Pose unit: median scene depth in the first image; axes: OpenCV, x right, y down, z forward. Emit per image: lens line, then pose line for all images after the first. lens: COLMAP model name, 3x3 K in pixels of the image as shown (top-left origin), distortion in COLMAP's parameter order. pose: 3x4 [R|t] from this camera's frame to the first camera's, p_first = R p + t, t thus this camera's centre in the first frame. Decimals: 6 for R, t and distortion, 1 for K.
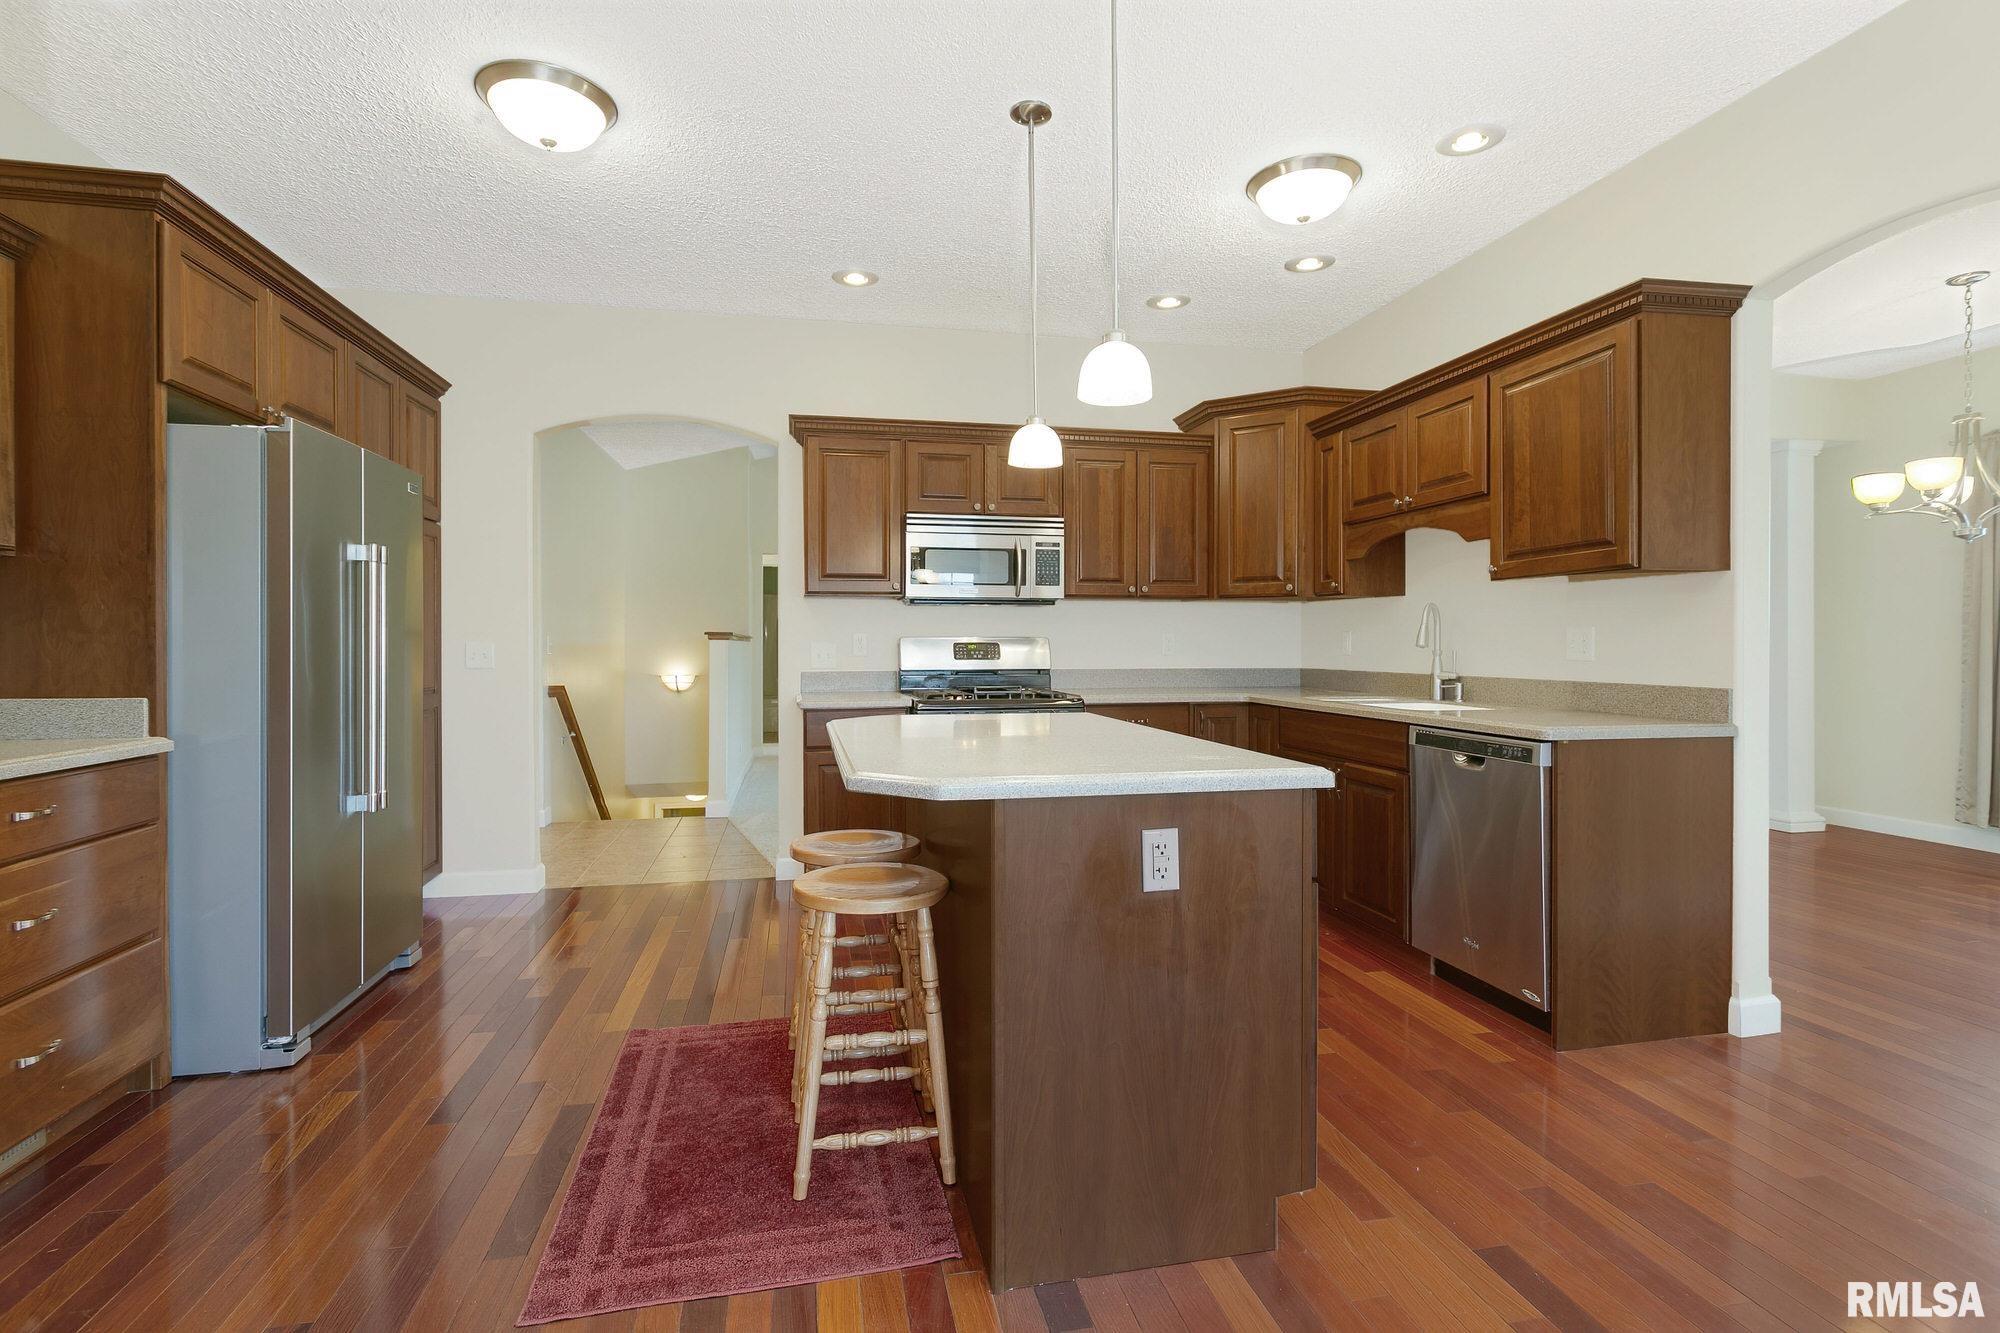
lens RADIAL K [[958.3, 0, 992.4], [0, 958.3, 659.0], [0, 0, 1]] dist [0.001235, 0.001479]
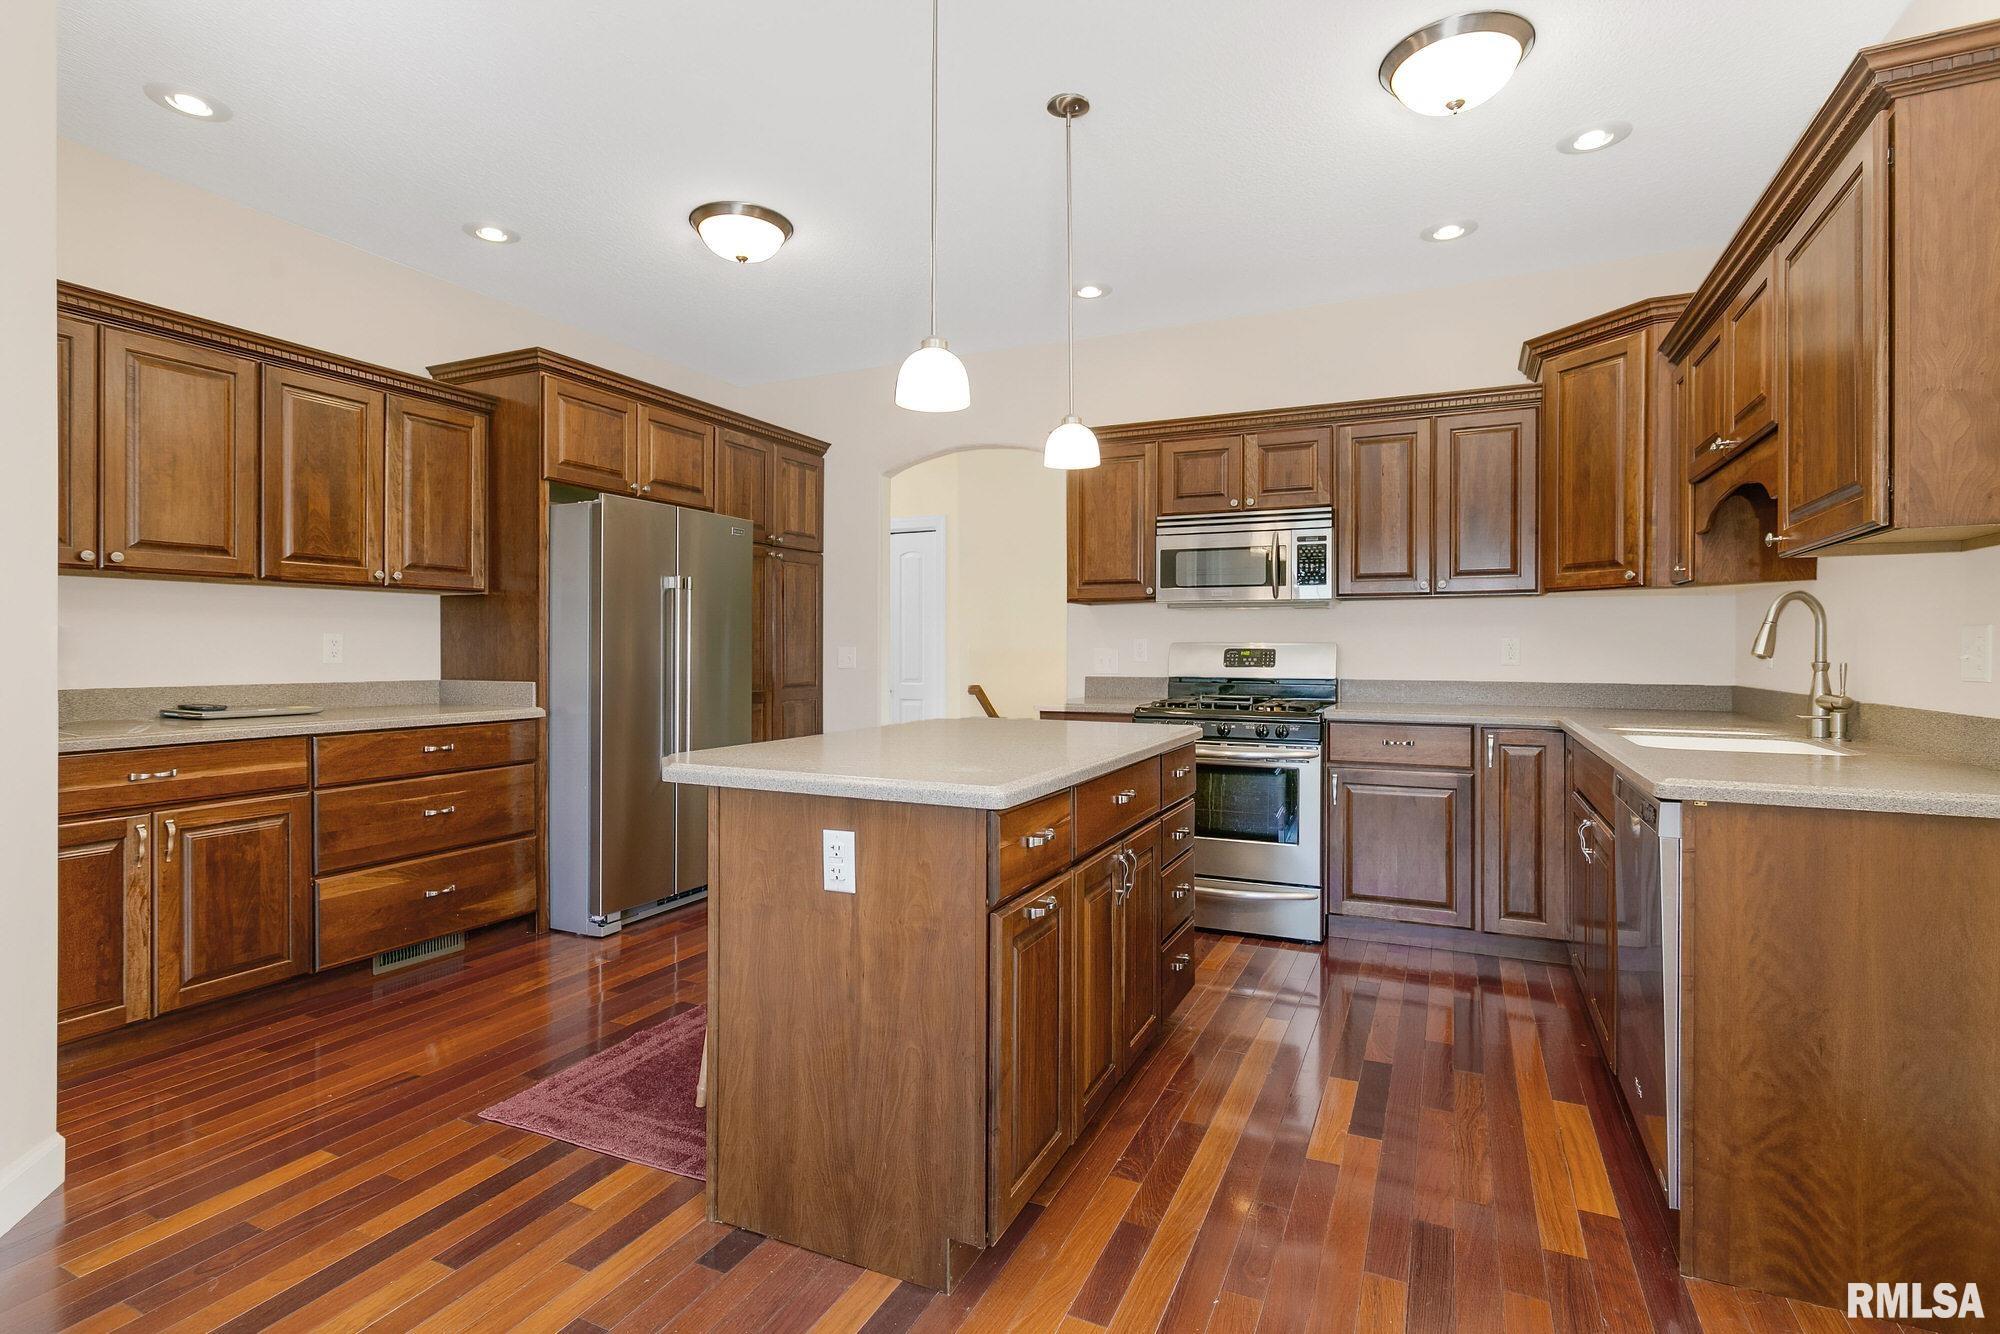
lens RADIAL K [[958.3, 0, 973.6], [0, 958.3, 661.5], [0, 0, 1]] dist [0.001235, 0.001479]
pose [[0.794646, 0.011444, -0.606966, 0.403161], [-0.012962, 0.999914, 0.001883, -0.003545], [0.606935, 0.006371, 0.794726, 0.121193]]
